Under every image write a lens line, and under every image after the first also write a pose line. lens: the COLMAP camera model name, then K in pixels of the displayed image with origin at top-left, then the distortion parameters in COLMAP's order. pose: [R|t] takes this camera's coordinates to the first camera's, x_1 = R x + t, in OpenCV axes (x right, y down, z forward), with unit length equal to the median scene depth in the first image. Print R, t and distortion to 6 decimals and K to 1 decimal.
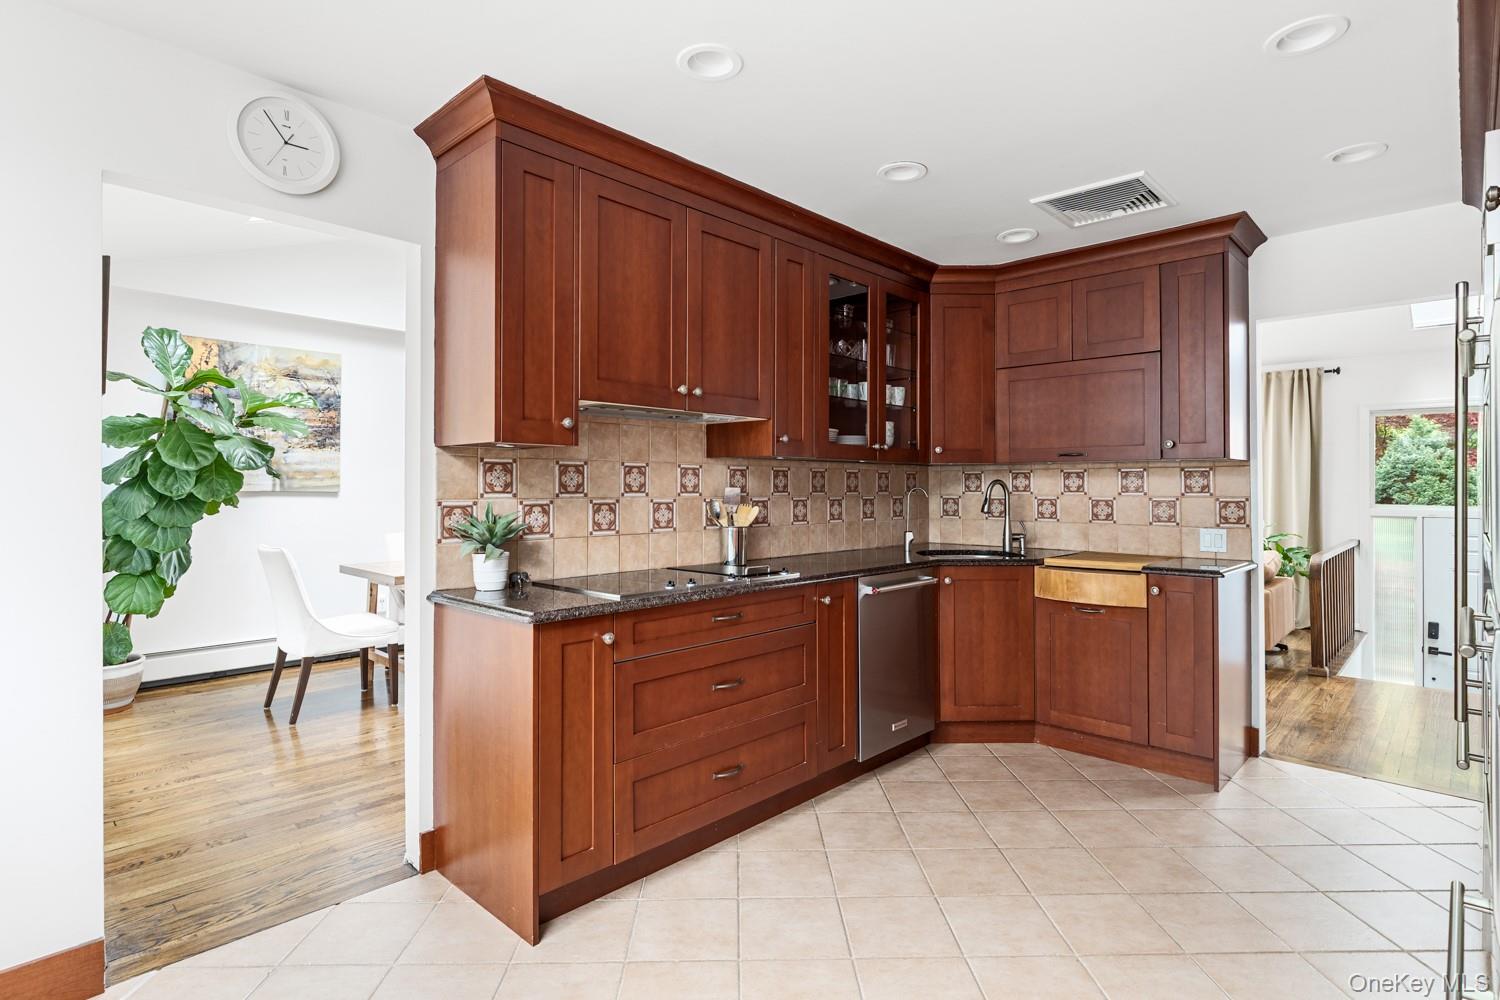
lens RADIAL K [[713.4, 0, 729.2], [0, 713.4, 478.8], [0, 0, 1]] dist [0.001329, 0.000798]
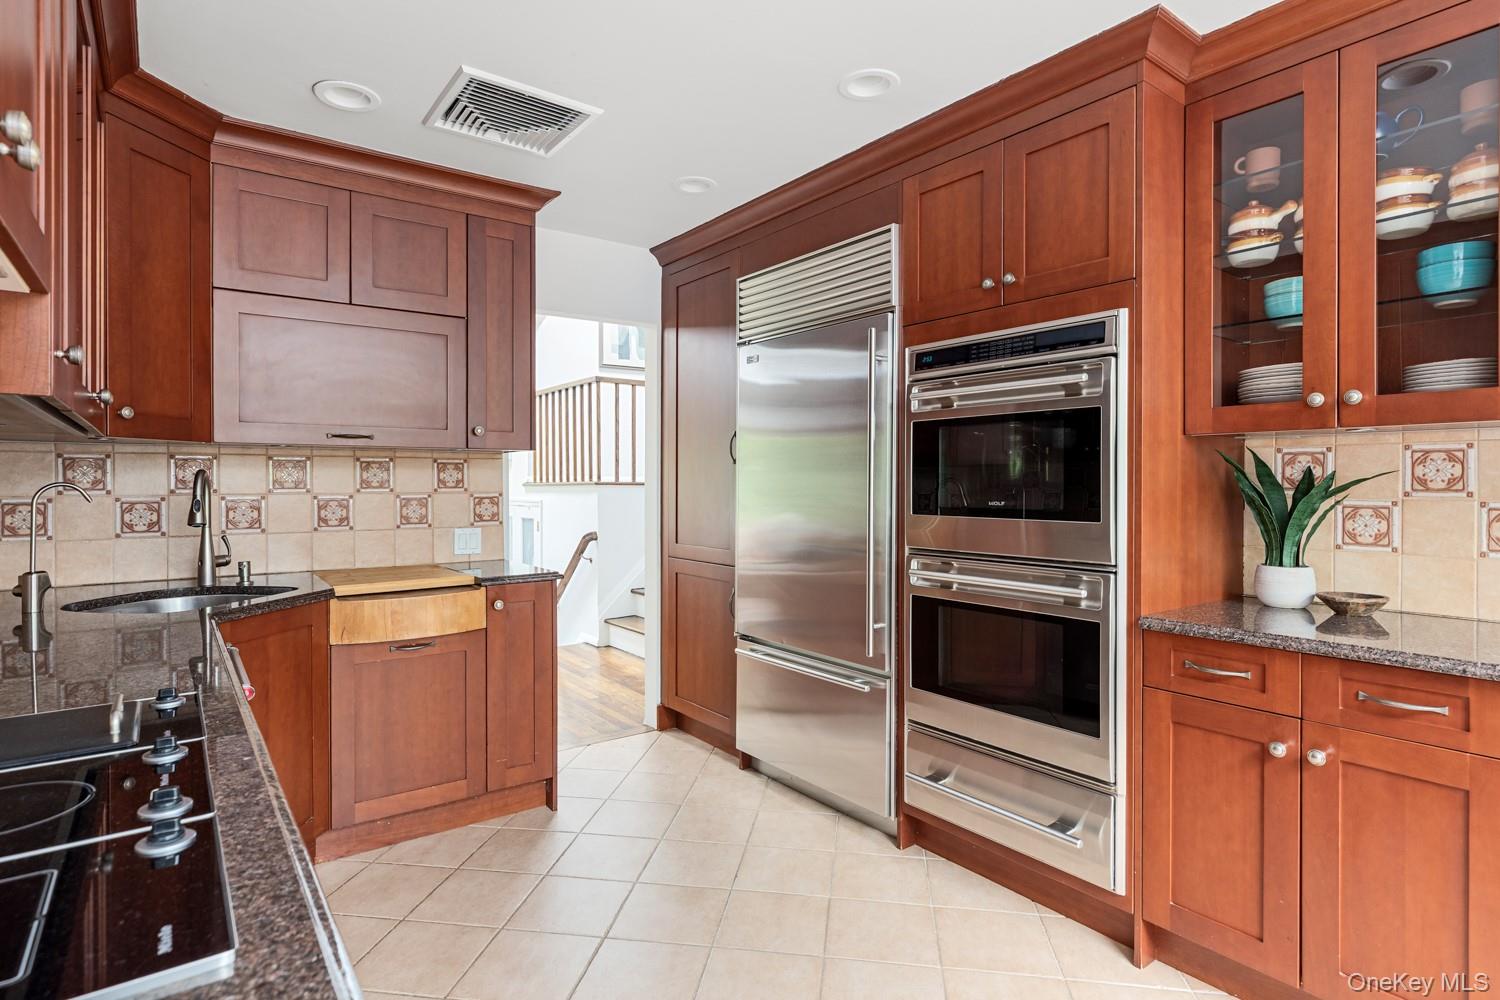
lens RADIAL K [[806.3, 0, 690.5], [0, 806.3, 484.8], [0, 0, 1]] dist [0.003010, 0.001853]
pose [[0.172898, -0.004253, 0.984931, -0.269656], [-0.010765, 0.999923, 0.006207, 0.006414], [-0.984881, -0.011676, 0.172839, 0.559082]]
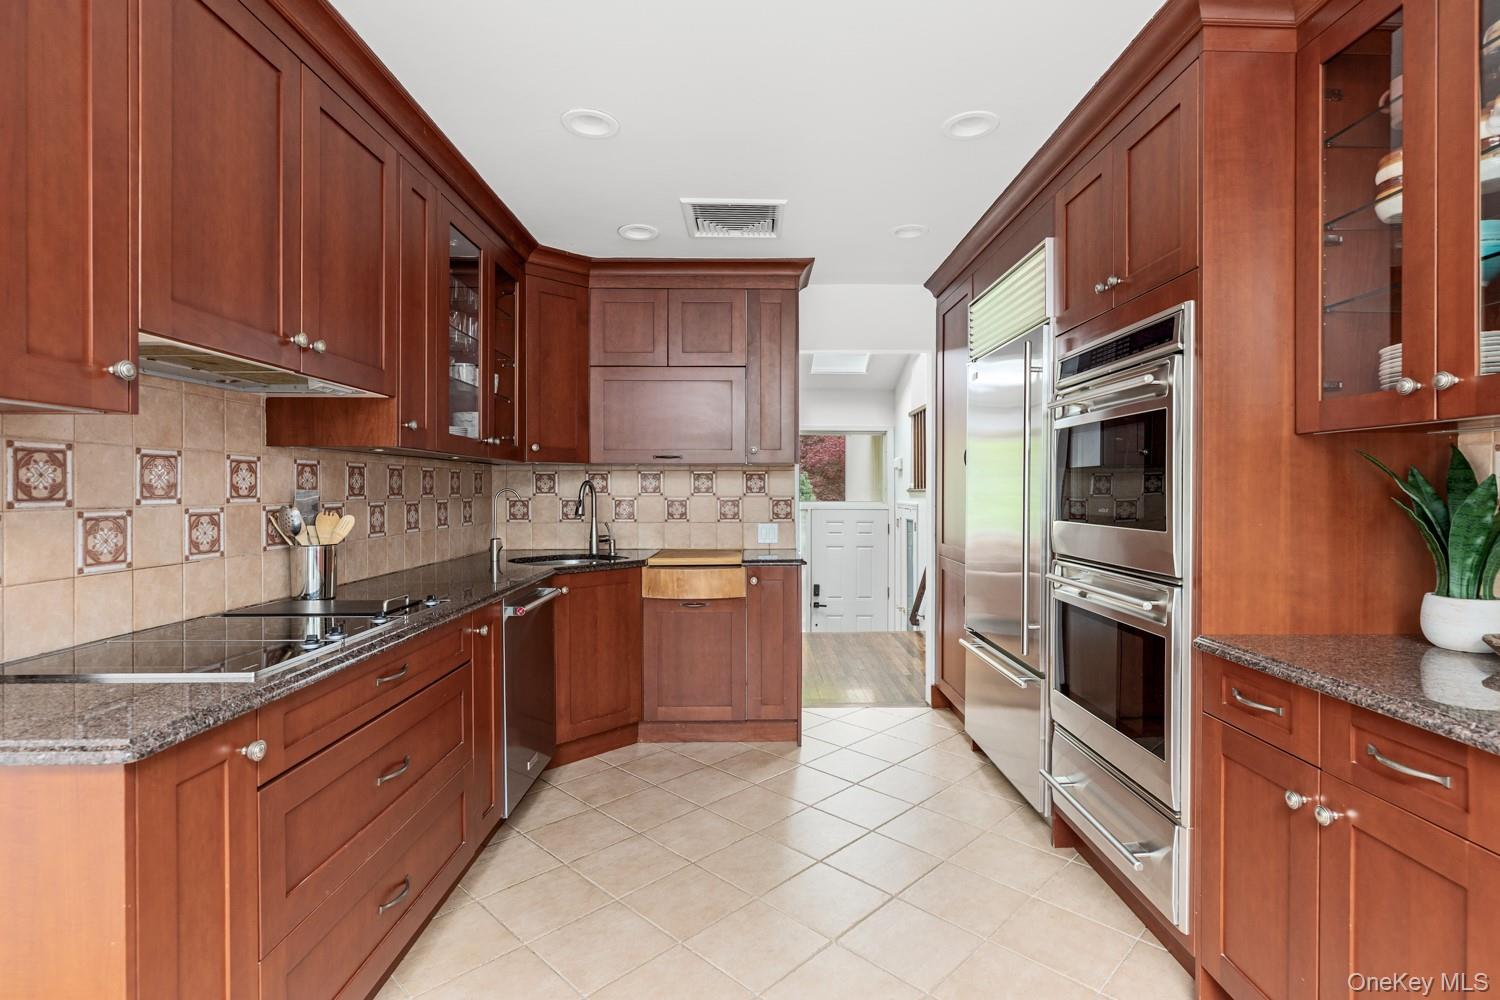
lens RADIAL K [[713.4, 0, 715.3], [0, 713.4, 489.2], [0, 0, 1]] dist [0.001329, 0.000798]
pose [[0.722978, -0.002524, 0.690867, -0.197593], [-0.006545, 0.999923, 0.010502, 0.001879], [-0.690840, -0.012115, 0.722906, 0.214760]]
